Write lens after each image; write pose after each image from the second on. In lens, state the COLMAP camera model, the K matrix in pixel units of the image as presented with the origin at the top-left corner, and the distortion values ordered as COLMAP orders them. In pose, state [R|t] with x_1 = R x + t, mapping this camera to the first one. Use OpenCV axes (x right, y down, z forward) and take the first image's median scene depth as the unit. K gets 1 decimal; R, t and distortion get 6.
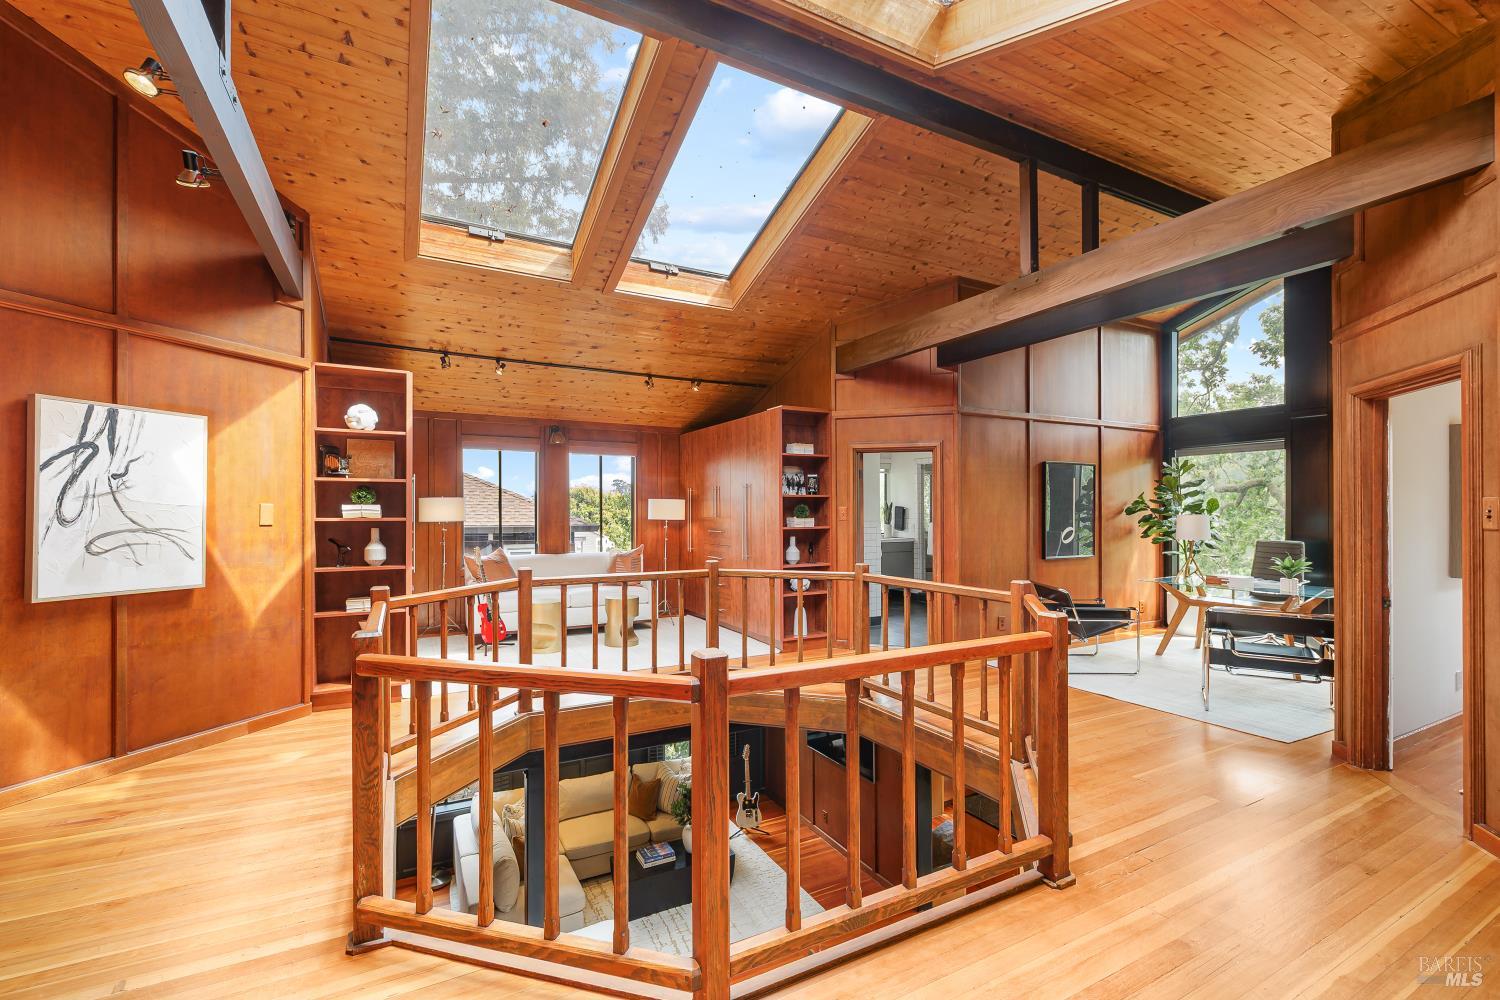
lens RADIAL K [[663.5, 0, 746.5], [0, 663.5, 512.6], [0, 0, 1]] dist [-0.000850, 0.000388]
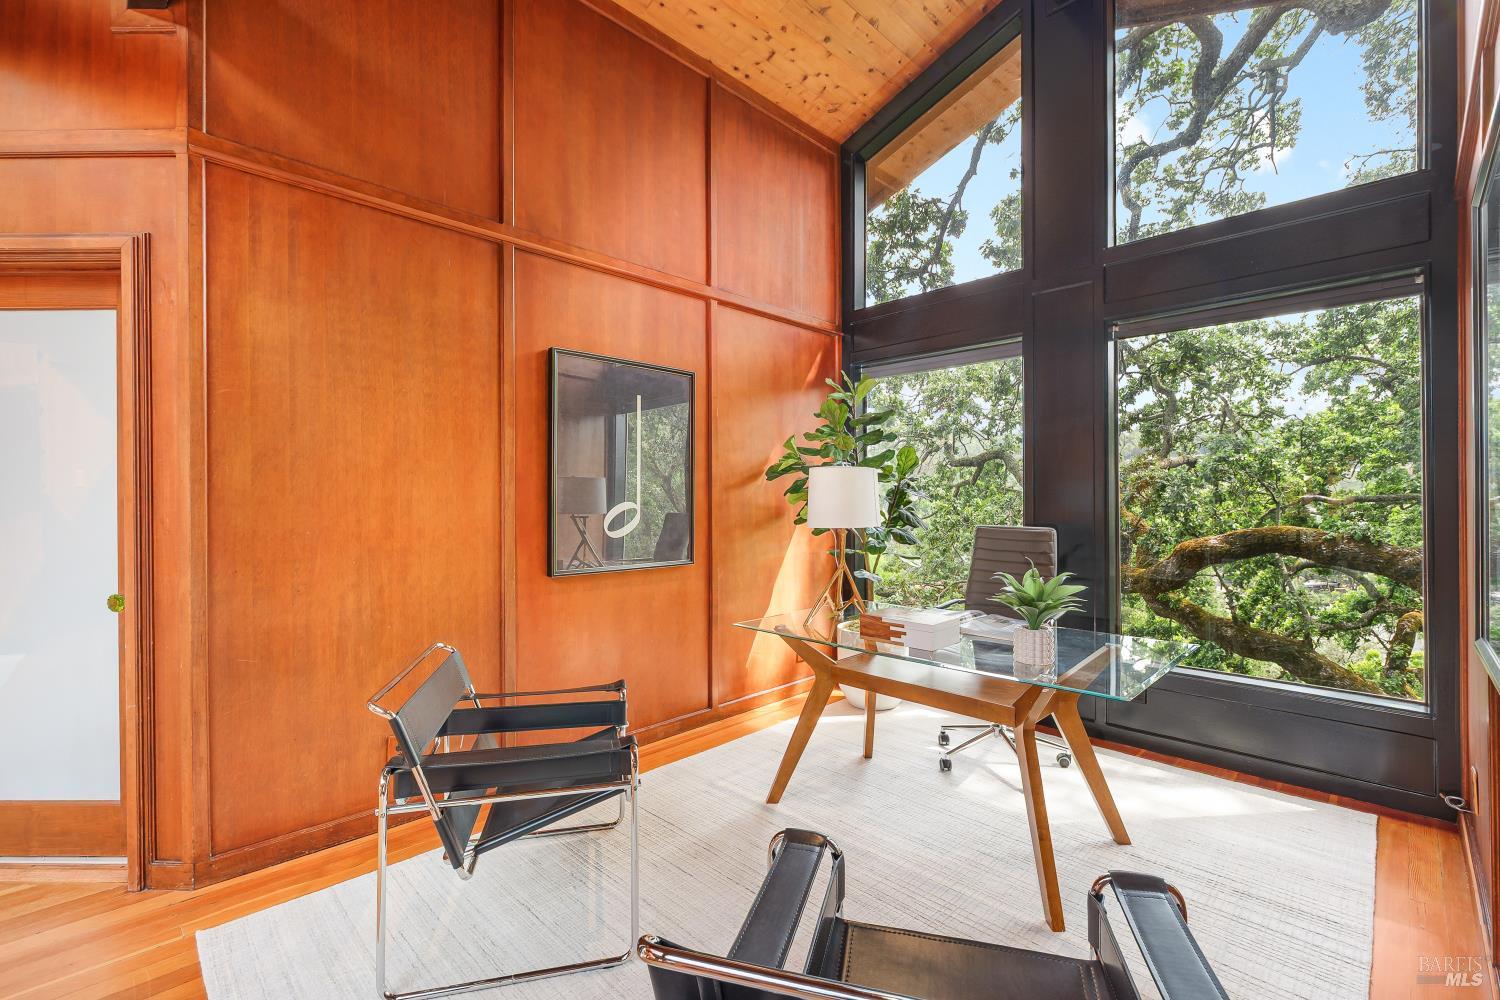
lens RADIAL K [[663.5, 0, 750.1], [0, 663.5, 497.6], [0, 0, 1]] dist [-0.000850, 0.000388]
pose [[0.957848, 0.001584, 0.287271, 0.416943], [0.000713, 0.999969, -0.007891, 0.020984], [-0.287274, 0.007763, 0.957817, 0.513799]]
